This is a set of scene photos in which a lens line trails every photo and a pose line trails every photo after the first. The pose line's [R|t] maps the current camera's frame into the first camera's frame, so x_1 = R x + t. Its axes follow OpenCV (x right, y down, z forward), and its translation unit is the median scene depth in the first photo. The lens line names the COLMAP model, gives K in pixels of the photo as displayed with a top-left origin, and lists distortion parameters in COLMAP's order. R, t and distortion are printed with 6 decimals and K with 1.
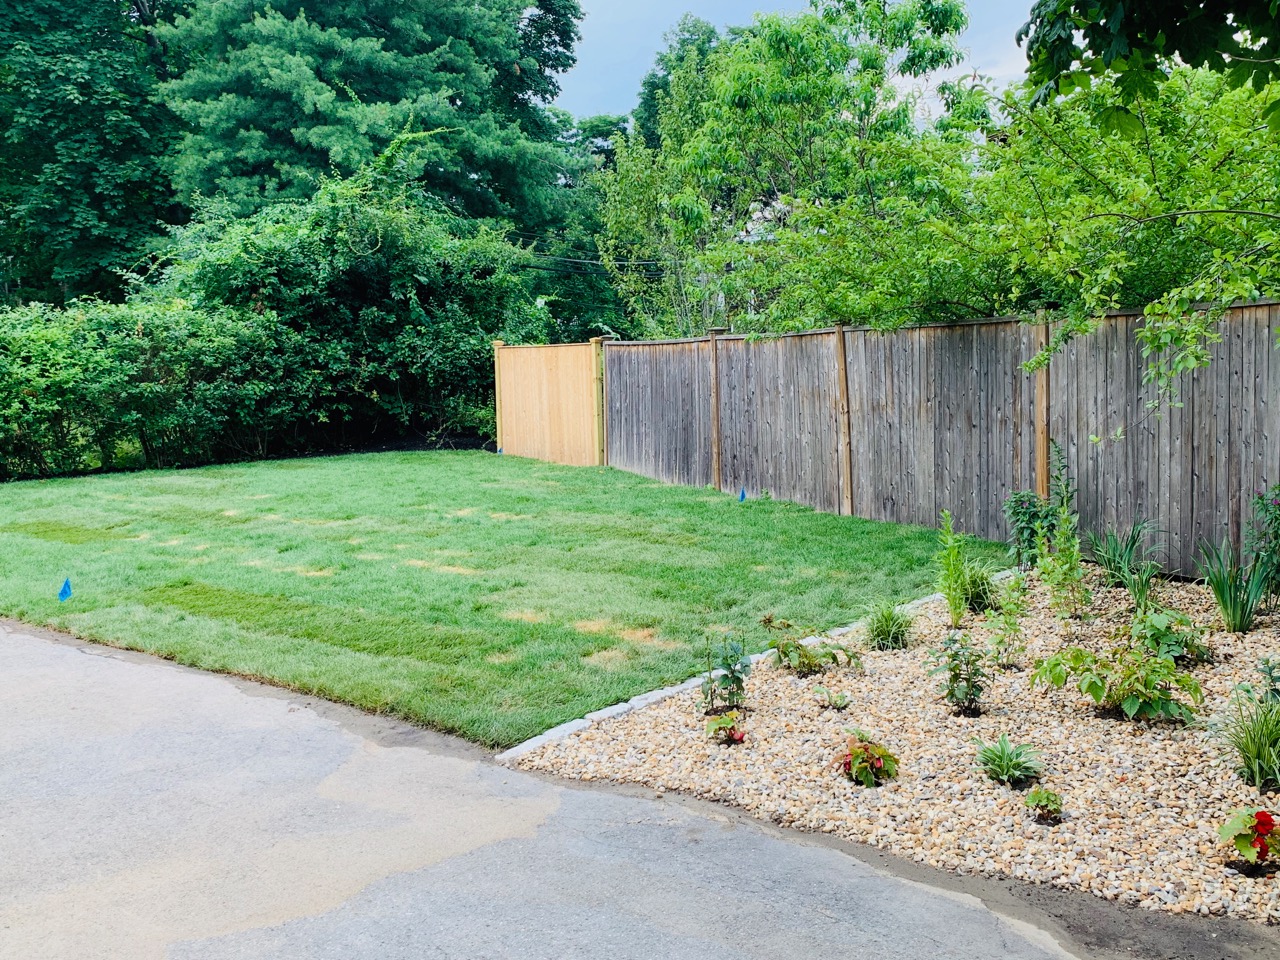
lens RADIAL K [[1173.3, 0, 640.0], [0, 1173.3, 480.0], [0, 0, 1]] dist [-0.008439, -0.005505]
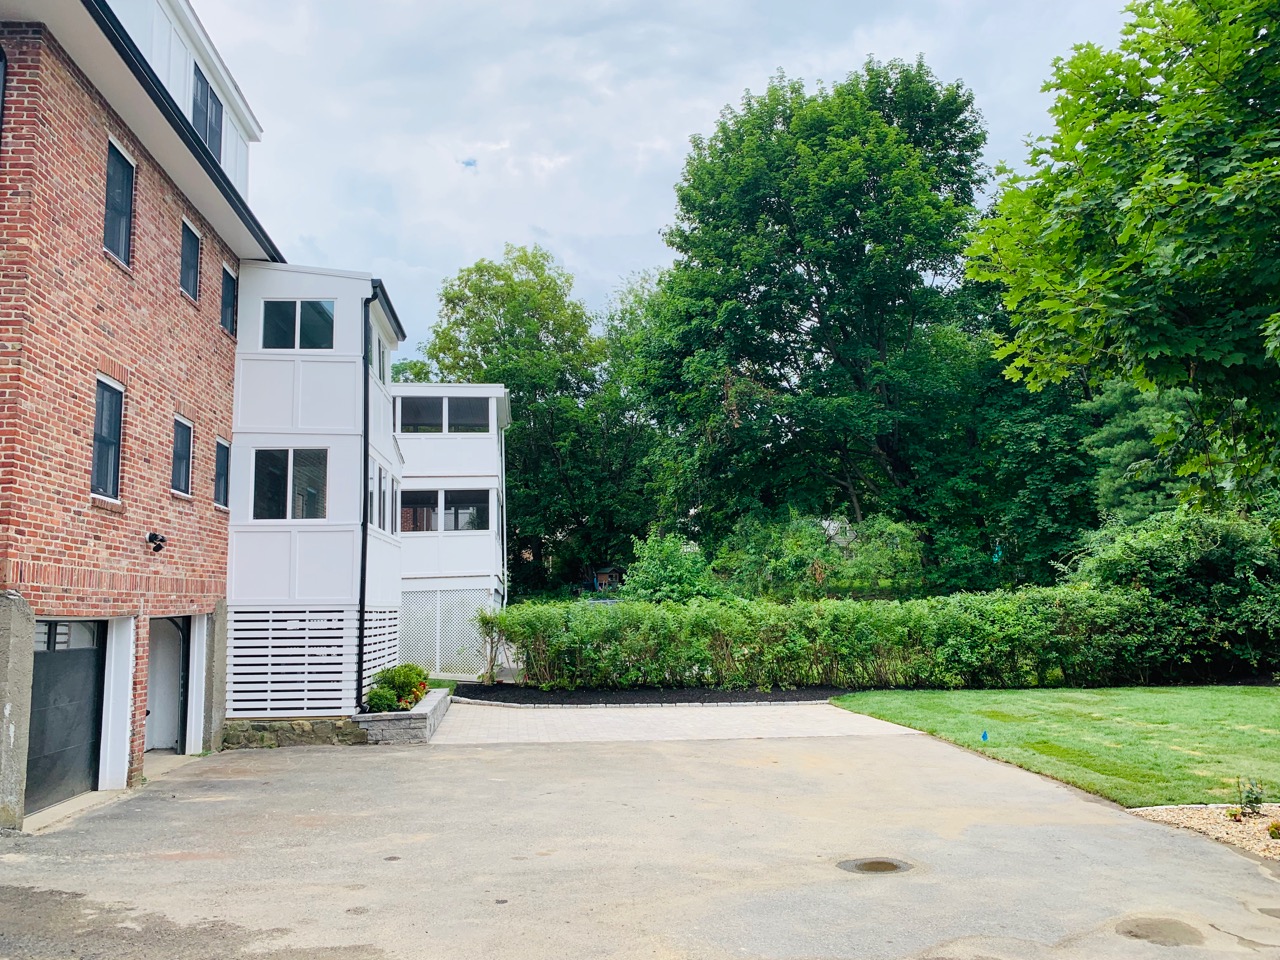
lens RADIAL K [[970.0, 0, 640.0], [0, 970.0, 480.0], [0, 0, 1]] dist [-0.005733, -0.009815]
pose [[0.646160, -0.099818, -0.756646, 0.232060], [-0.069834, 0.979518, -0.188857, 0.003531], [0.760000, 0.174871, 0.625955, -0.328043]]
